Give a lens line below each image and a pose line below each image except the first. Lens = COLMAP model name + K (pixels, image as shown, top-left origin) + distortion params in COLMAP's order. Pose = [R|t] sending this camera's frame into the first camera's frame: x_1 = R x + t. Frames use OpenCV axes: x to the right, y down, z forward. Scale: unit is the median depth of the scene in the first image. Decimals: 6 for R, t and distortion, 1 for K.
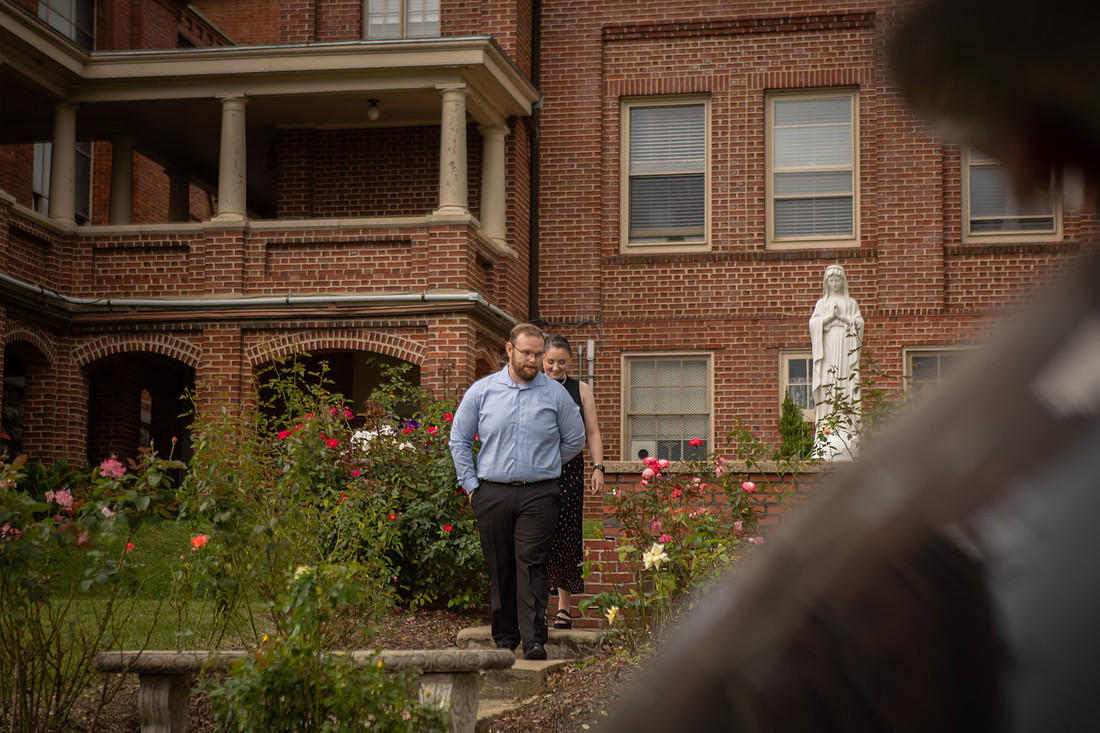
lens RADIAL K [[2297.5, 0, 492.2], [0, 2297.5, 328.9], [0, 0, 1]] dist [0.203177, 0.000000]
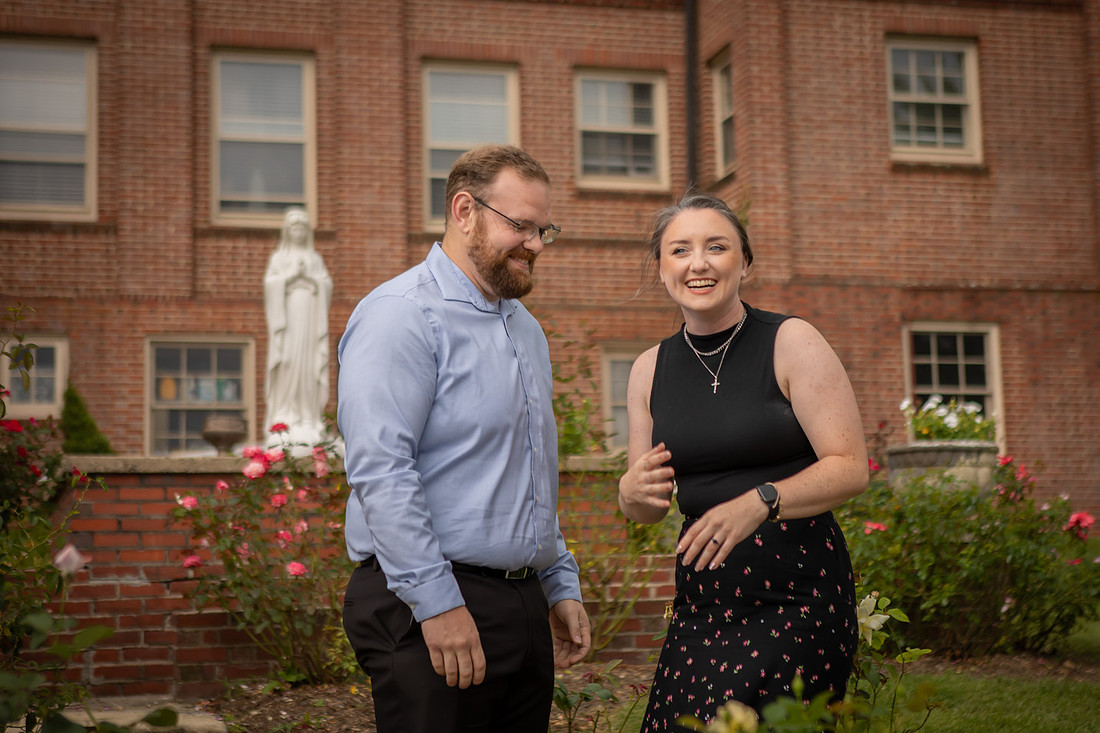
lens RADIAL K [[2161.0, 0, 582.3], [0, 2161.0, 326.4], [0, 0, 1]] dist [0.163436, 0.000000]
pose [[0.882433, 0.037512, 0.468940, -0.066885], [-0.033247, 0.999296, -0.017373, 0.012977], [-0.469261, -0.000260, 0.883059, 0.181077]]
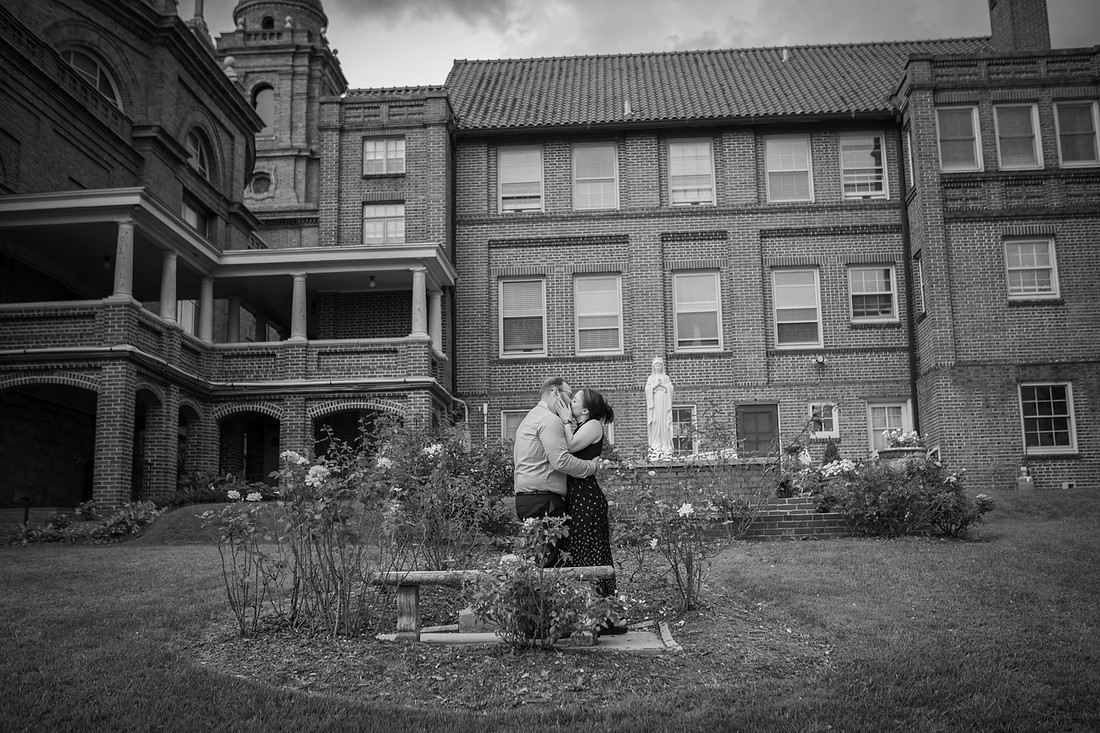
lens RADIAL K [[1160.9, 0, 547.3], [0, 1160.9, 361.5], [0, 0, 1]] dist [-0.035435, 0.000000]
pose [[0.989187, -0.003679, 0.146615, -0.048367], [0.009097, 0.999300, -0.036300, 0.005418], [-0.146379, 0.037241, 0.988527, 0.044307]]
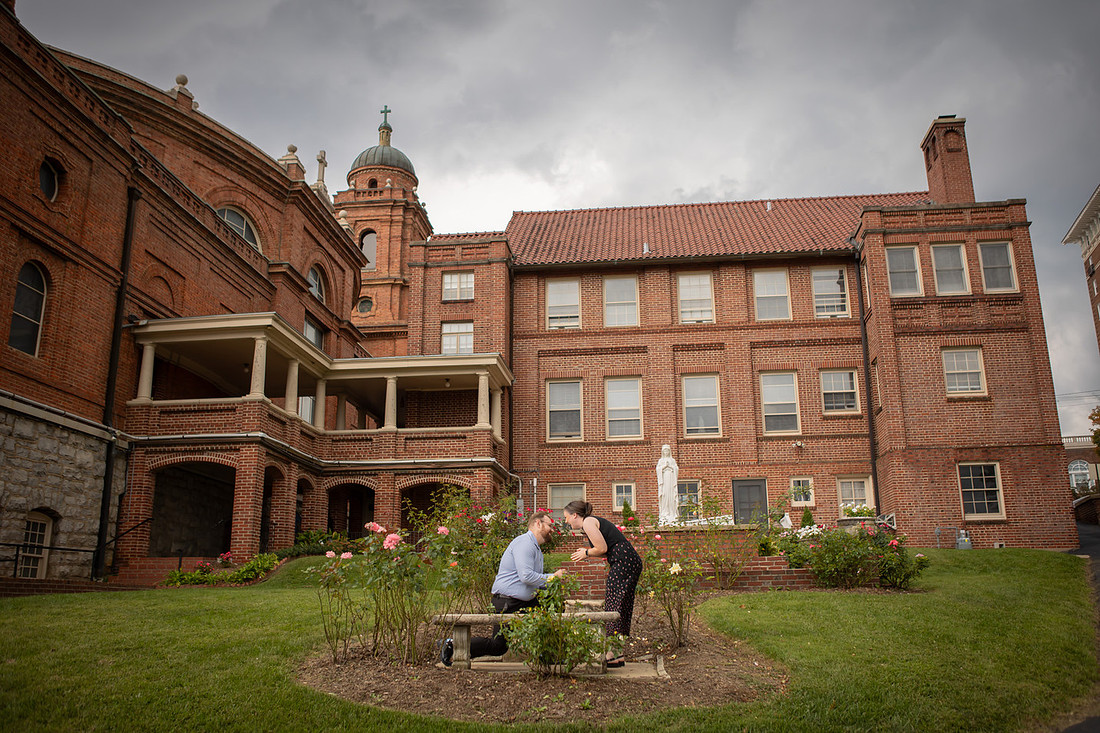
lens RADIAL K [[917.1, 0, 547.0], [0, 917.1, 364.2], [0, 0, 1]] dist [-0.075876, 0.047815]
pose [[0.994852, 0.007910, 0.101029, -0.044272], [0.004388, 0.992651, -0.120931, 0.002443], [-0.101243, 0.120752, 0.987506, 0.032403]]
